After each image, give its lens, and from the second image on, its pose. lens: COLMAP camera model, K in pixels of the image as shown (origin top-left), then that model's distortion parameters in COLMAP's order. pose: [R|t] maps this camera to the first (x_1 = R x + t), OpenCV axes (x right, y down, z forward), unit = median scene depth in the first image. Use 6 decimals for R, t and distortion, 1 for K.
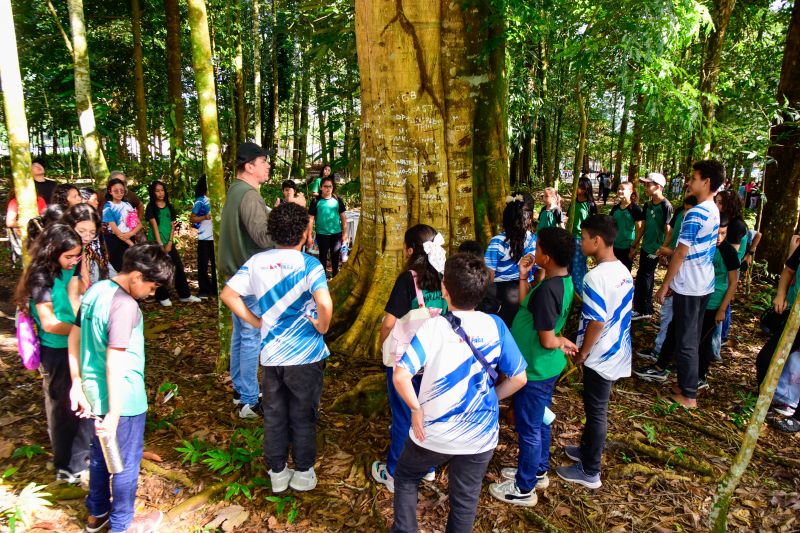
lens RADIAL K [[561.8, 0, 399.6], [0, 561.8, 262.8], [0, 0, 1]] dist [-0.038766, 0.002673]
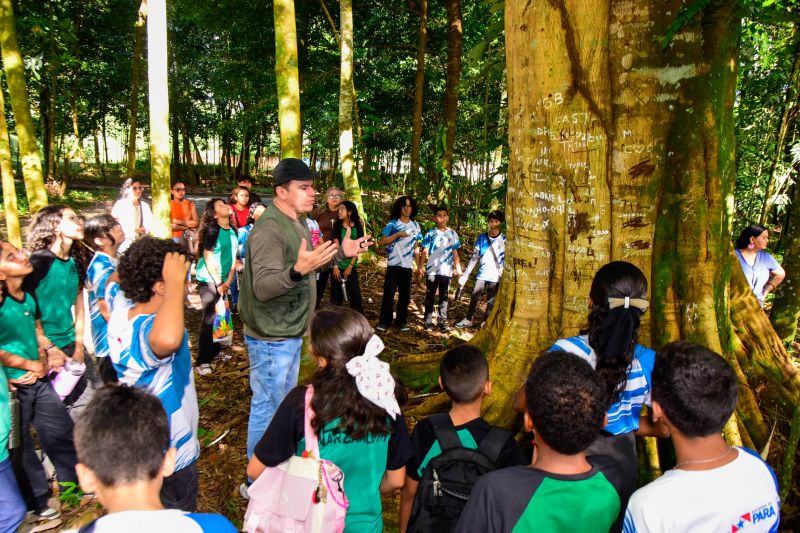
lens RADIAL K [[561.8, 0, 400.1], [0, 561.8, 272.3], [0, 0, 1]] dist [-0.038766, 0.002673]
pose [[0.861507, 0.123267, -0.492556, 0.207387], [-0.138177, 0.990388, 0.006177, -0.066394], [0.488583, 0.062738, 0.870259, 0.318903]]
